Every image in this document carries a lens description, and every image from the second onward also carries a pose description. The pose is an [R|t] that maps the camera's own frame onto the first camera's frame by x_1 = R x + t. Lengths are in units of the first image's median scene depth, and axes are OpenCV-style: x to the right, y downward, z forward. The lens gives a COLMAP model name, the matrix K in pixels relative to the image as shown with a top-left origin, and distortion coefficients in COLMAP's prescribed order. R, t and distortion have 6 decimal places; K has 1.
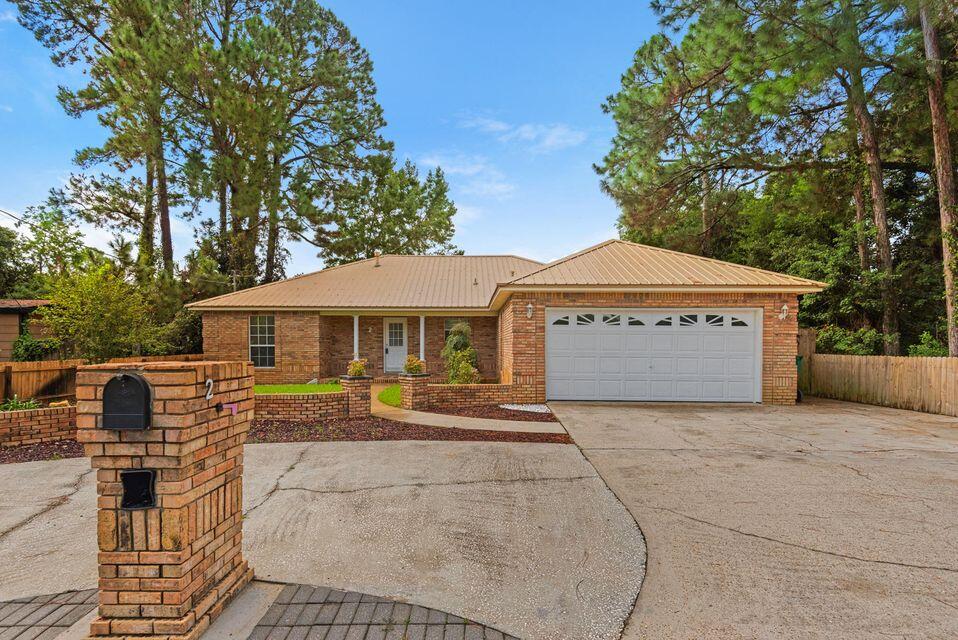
lens RADIAL K [[468.6, 0, 471.8], [0, 468.6, 350.6], [0, 0, 1]] dist [0.033863, -0.022533]
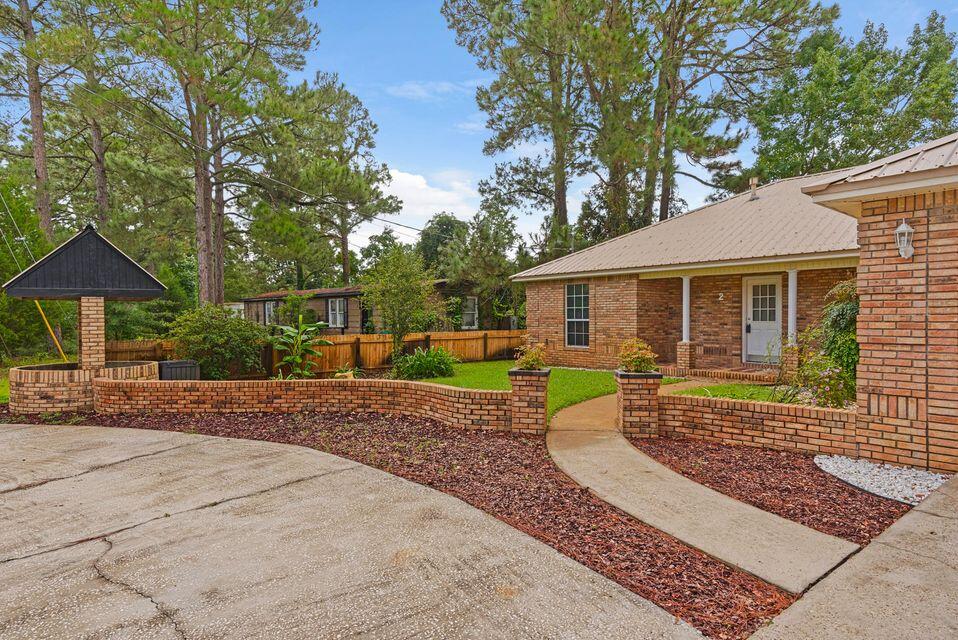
lens RADIAL K [[539.4, 0, 479.0], [0, 539.4, 320.0], [0, 0, 1]] dist [0.024953, -0.002642]
pose [[0.652021, 0.002922, -0.758195, 0.157296], [-0.007918, 0.999964, -0.002956, -0.006733], [0.758159, 0.007931, 0.652021, 0.257931]]
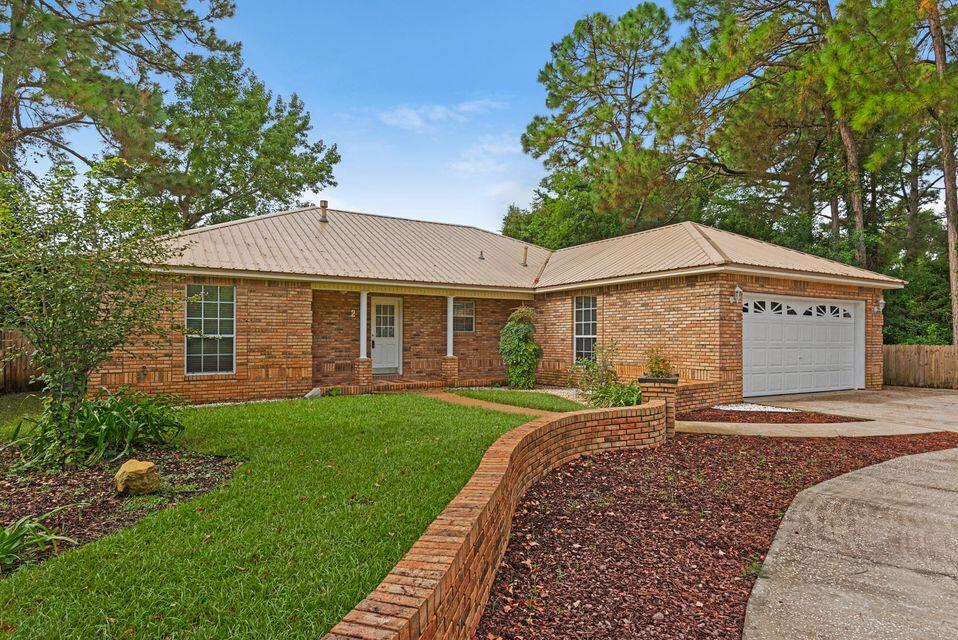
lens RADIAL K [[543.3, 0, 481.4], [0, 543.3, 335.1], [0, 0, 1]] dist [0.027481, -0.000670]
pose [[0.855292, 0.002256, 0.518141, -0.511522], [0.006708, 0.999858, -0.015427, 0.000689], [-0.518103, 0.016671, 0.855156, 0.246710]]
